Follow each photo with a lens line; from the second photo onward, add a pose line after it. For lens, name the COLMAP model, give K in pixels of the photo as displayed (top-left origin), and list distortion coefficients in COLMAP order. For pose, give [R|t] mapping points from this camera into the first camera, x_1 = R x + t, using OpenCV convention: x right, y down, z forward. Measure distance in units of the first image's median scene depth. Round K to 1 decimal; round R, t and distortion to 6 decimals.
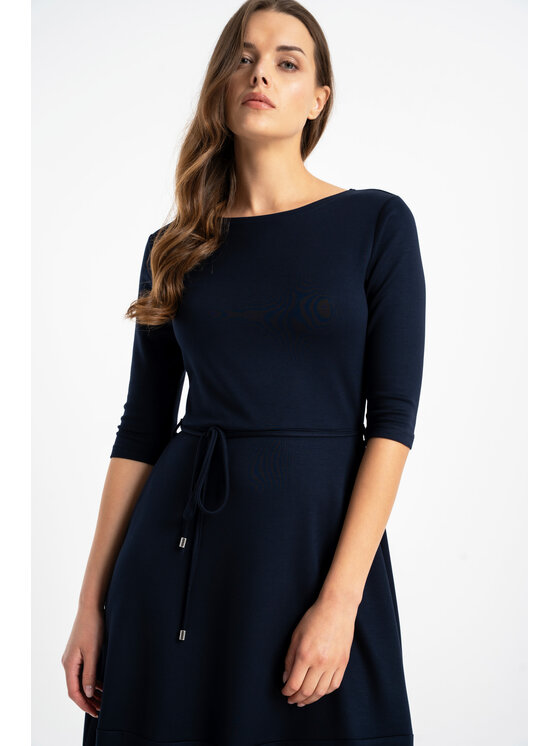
lens RADIAL K [[1192.1, 0, 280.0], [0, 1192.1, 373.0], [0, 0, 1]] dist [-0.006813, -0.002457]
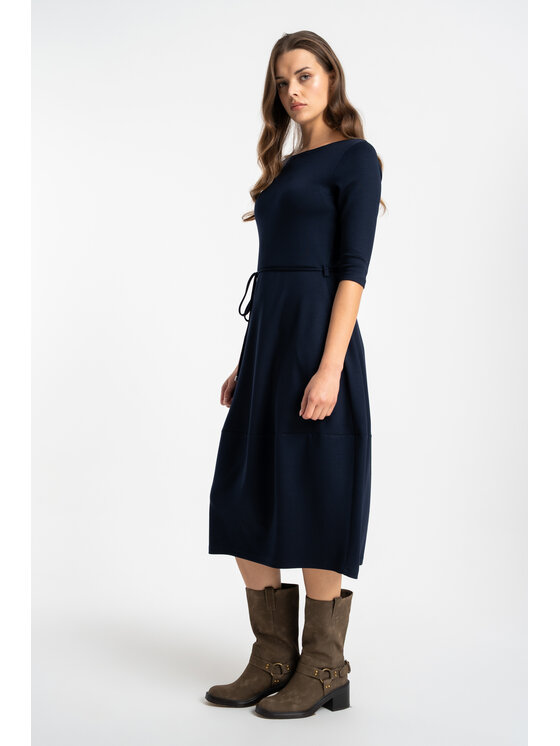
lens RADIAL K [[1066.6, 0, 280.0], [0, 1066.6, 373.0], [0, 0, 1]] dist [0.238632, 0.002020]
pose [[0.997995, -0.052041, 0.036033, -0.086055], [0.047795, 0.992774, 0.110068, 0.014172], [-0.041500, -0.108126, 0.993271, -0.617171]]
